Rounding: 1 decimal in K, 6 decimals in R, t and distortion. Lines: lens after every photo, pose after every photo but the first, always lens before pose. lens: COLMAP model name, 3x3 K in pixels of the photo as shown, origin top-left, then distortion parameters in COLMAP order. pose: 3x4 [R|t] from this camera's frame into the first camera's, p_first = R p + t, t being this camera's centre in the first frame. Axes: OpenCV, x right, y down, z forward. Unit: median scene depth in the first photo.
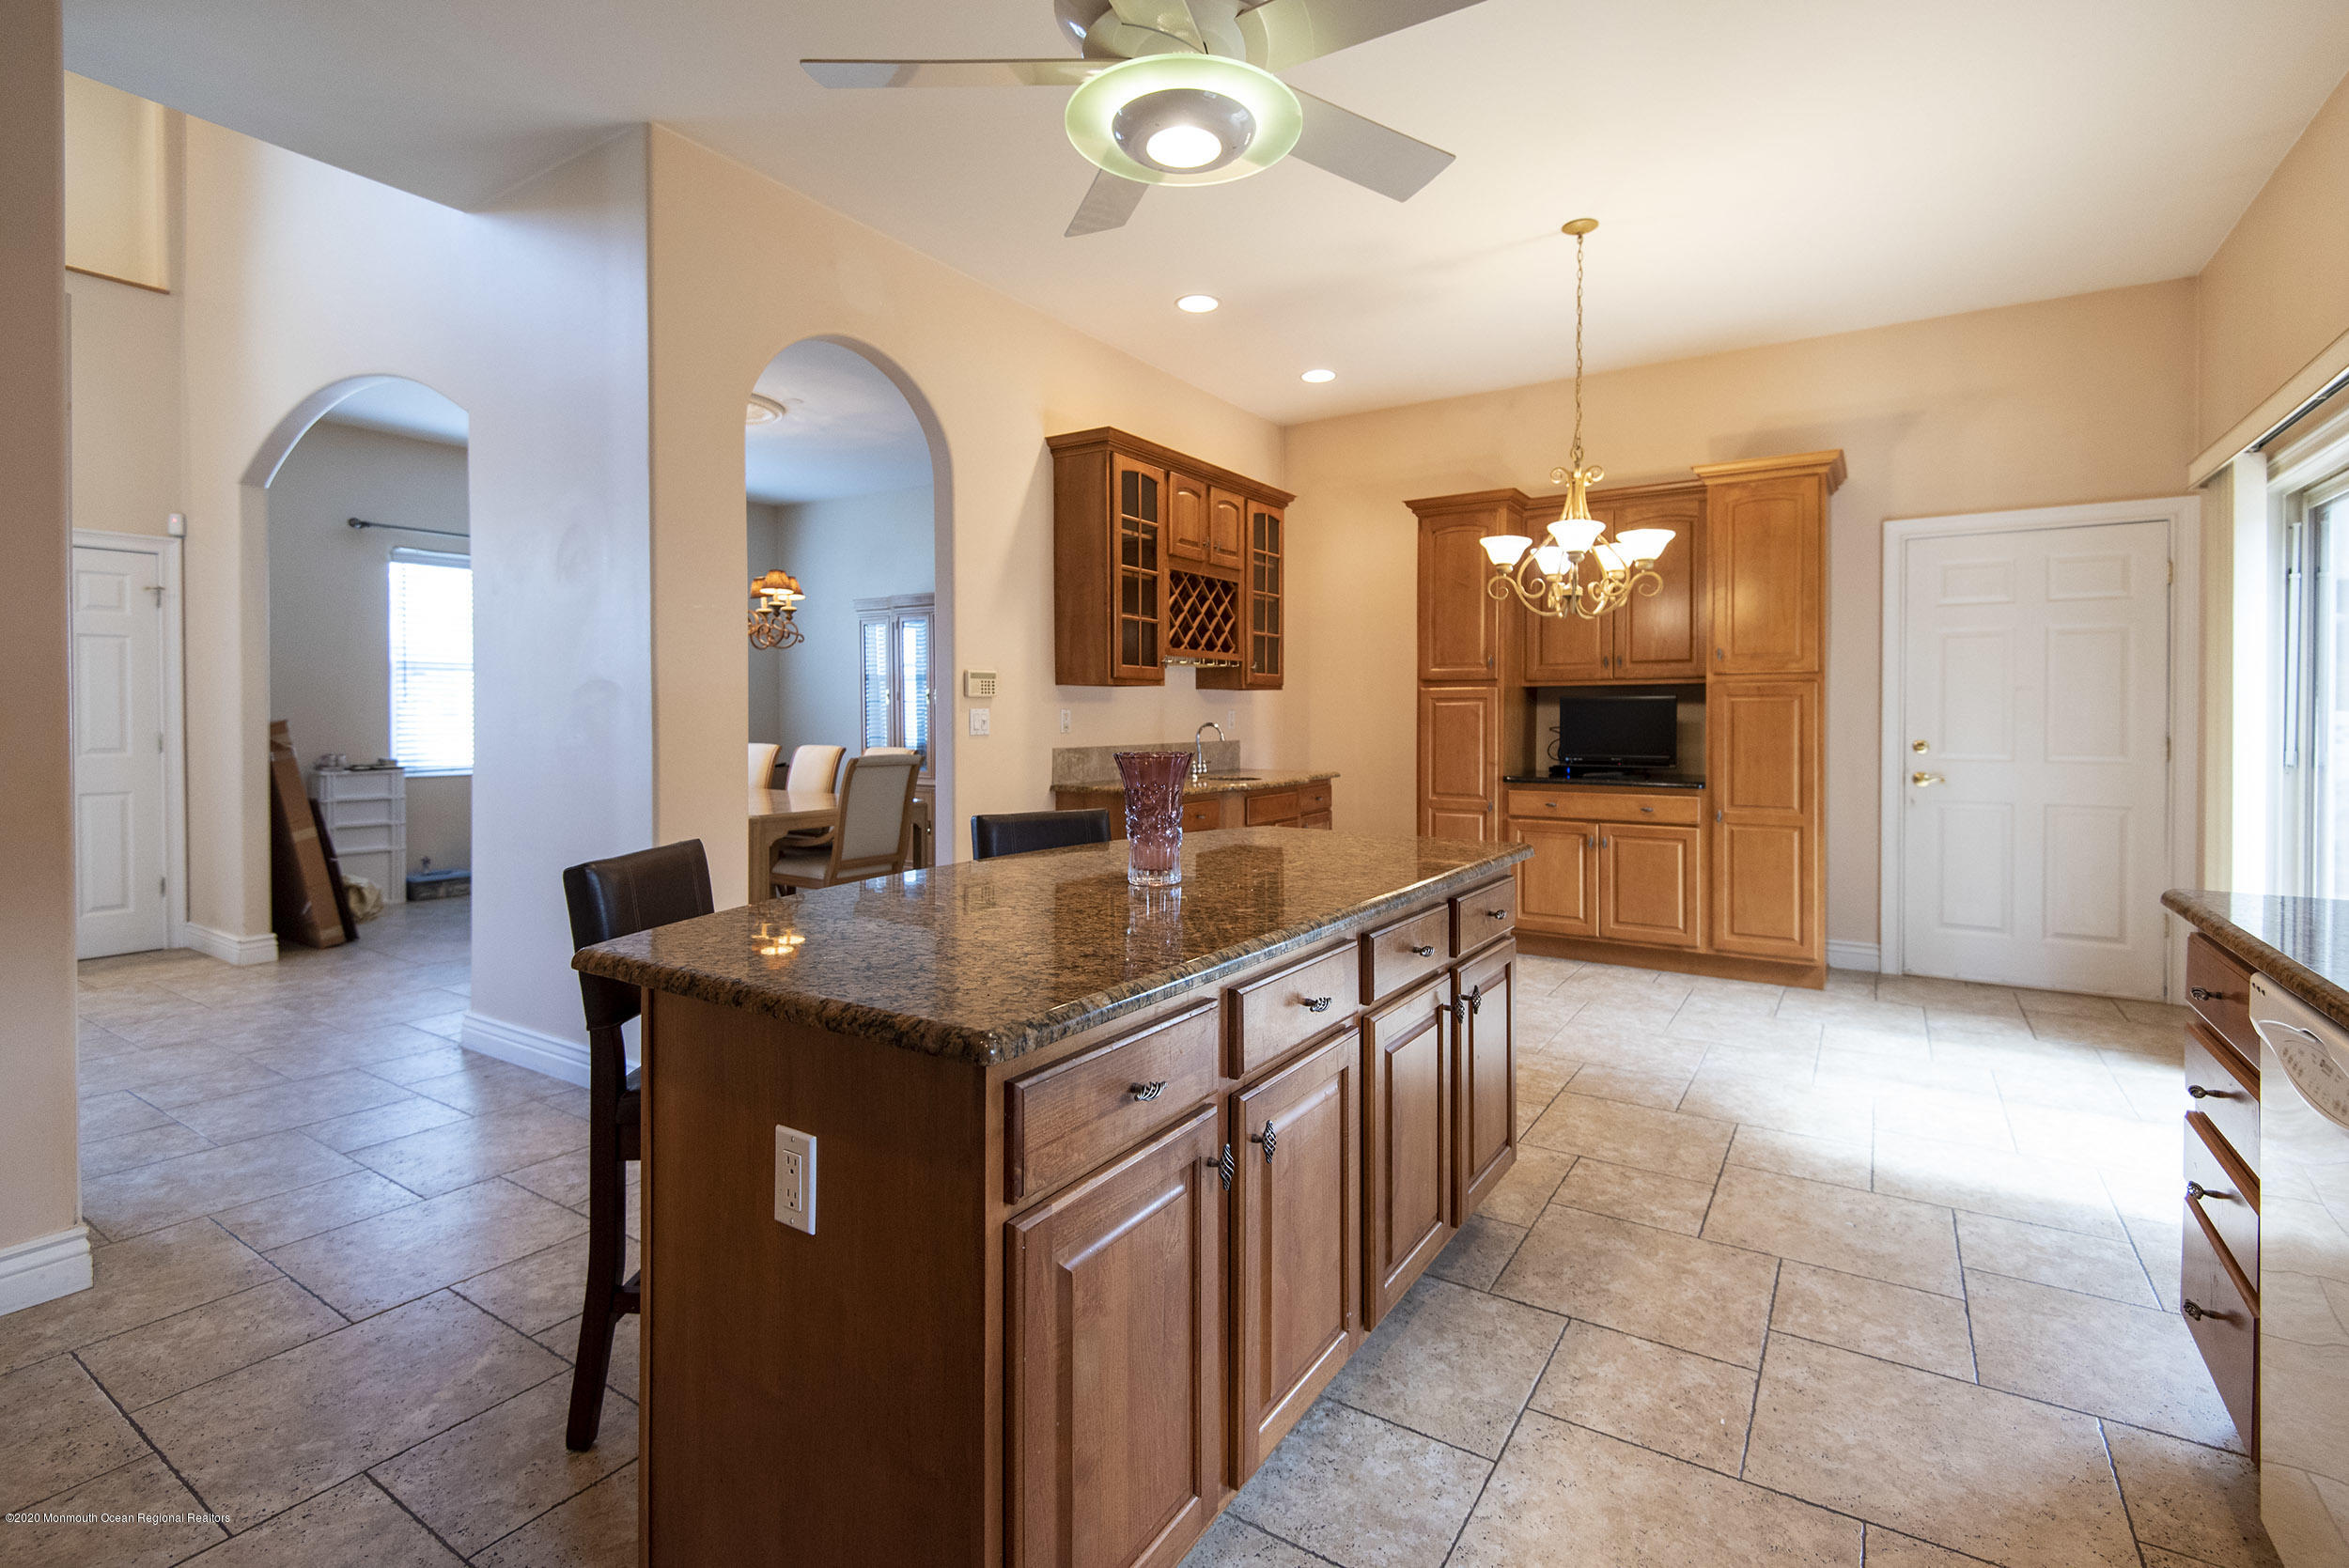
lens RADIAL K [[1077.0, 0, 1227.3], [0, 1077.0, 743.7], [0, 0, 1]] dist [0.038457, -0.024316]
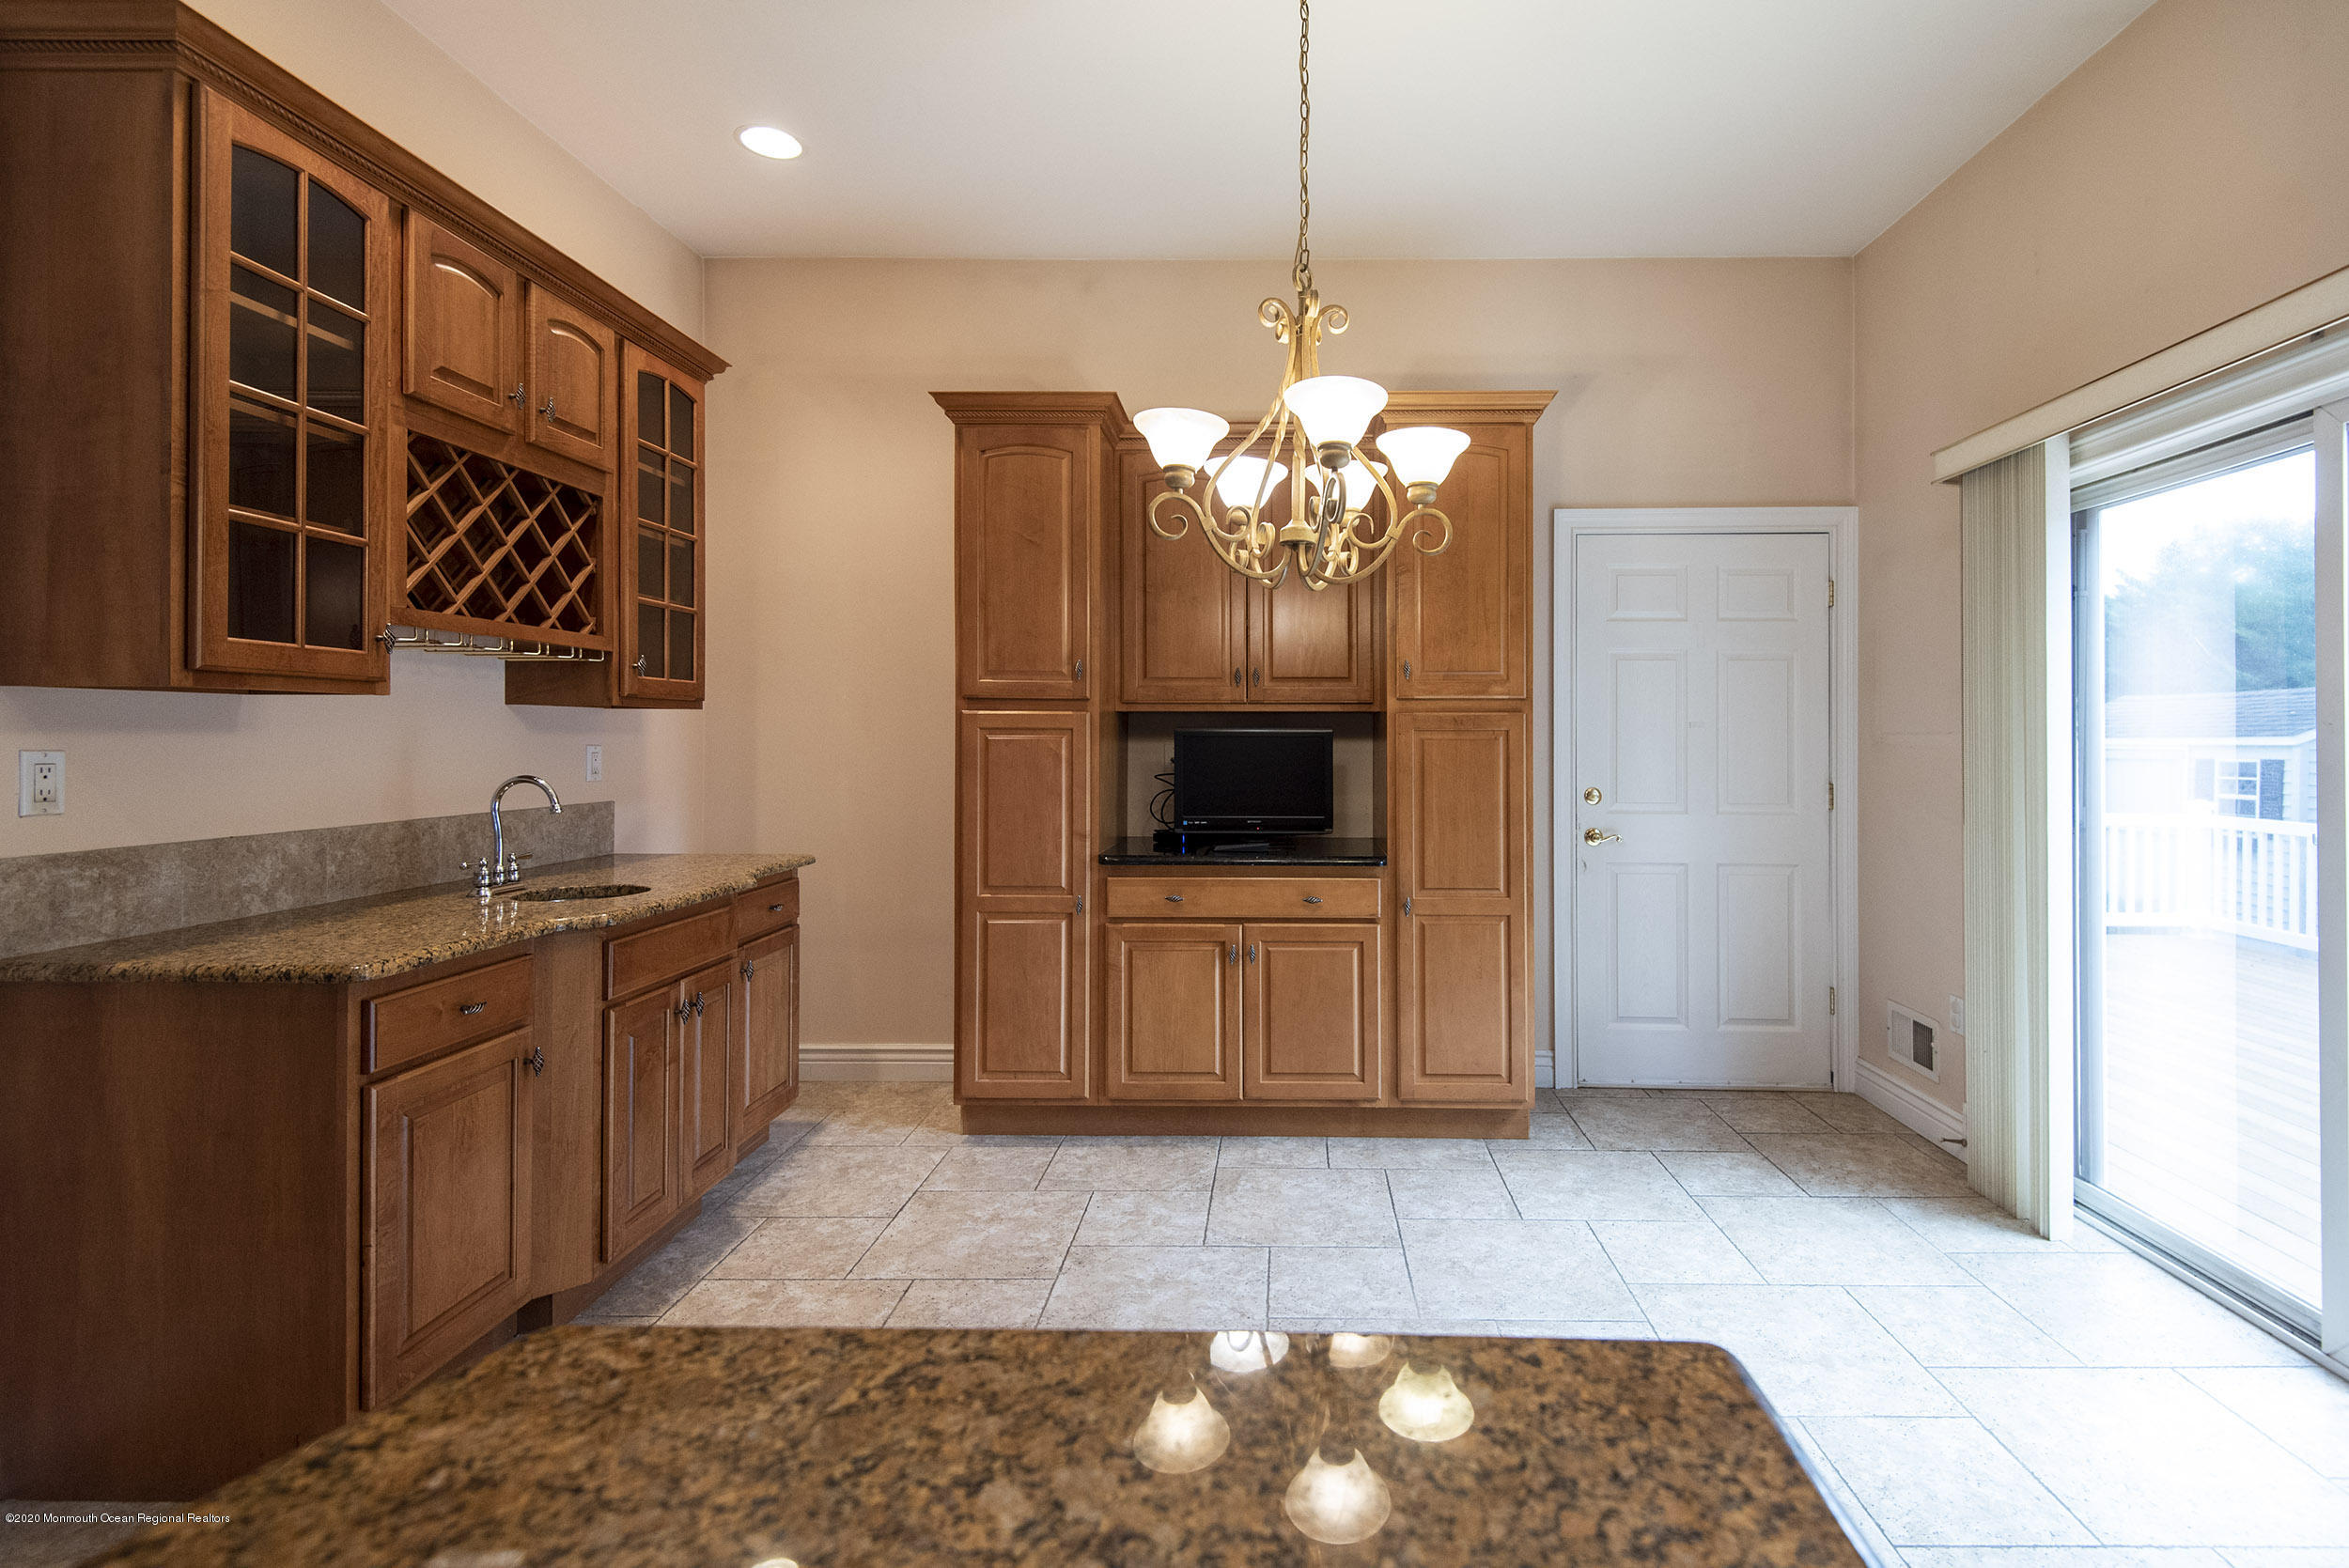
lens RADIAL K [[1077.0, 0, 1227.3], [0, 1077.0, 743.7], [0, 0, 1]] dist [0.038457, -0.024316]
pose [[0.883032, 0.003222, 0.469301, 0.031285], [0.006792, 0.999784, -0.019644, -0.021942], [-0.469263, 0.020534, 0.882820, 0.432061]]
